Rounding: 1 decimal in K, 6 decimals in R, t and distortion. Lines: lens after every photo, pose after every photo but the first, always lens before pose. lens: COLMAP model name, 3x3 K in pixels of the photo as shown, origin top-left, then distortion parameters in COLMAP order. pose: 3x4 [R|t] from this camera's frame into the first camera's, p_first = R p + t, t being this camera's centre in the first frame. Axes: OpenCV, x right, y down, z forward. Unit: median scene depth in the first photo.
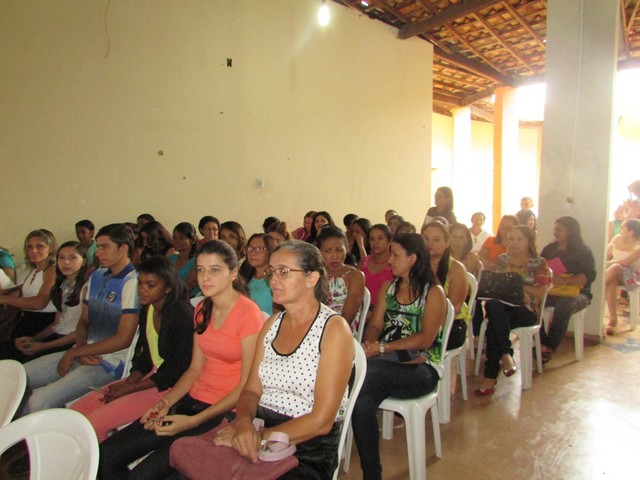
lens RADIAL K [[457.6, 0, 322.4], [0, 457.6, 239.6], [0, 0, 1]] dist [-0.025363, 0.001475]
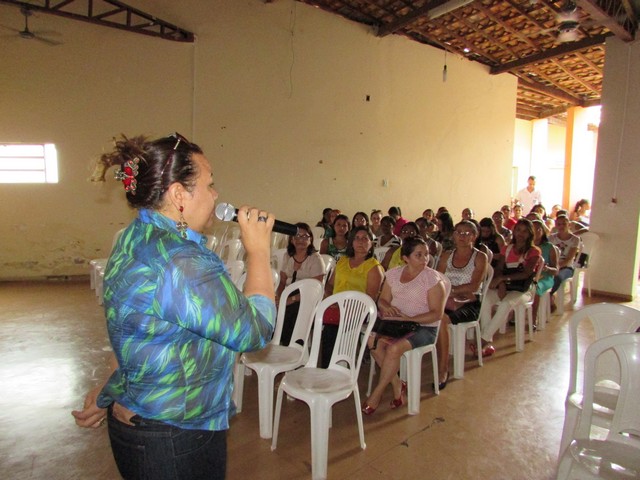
lens RADIAL K [[457.6, 0, 322.4], [0, 457.6, 239.6], [0, 0, 1]] dist [-0.025363, 0.001475]
pose [[0.988133, 0.037126, -0.149044, -0.095831], [-0.030849, 0.998546, 0.044206, -0.003272], [0.150469, -0.039084, 0.987842, -0.377620]]
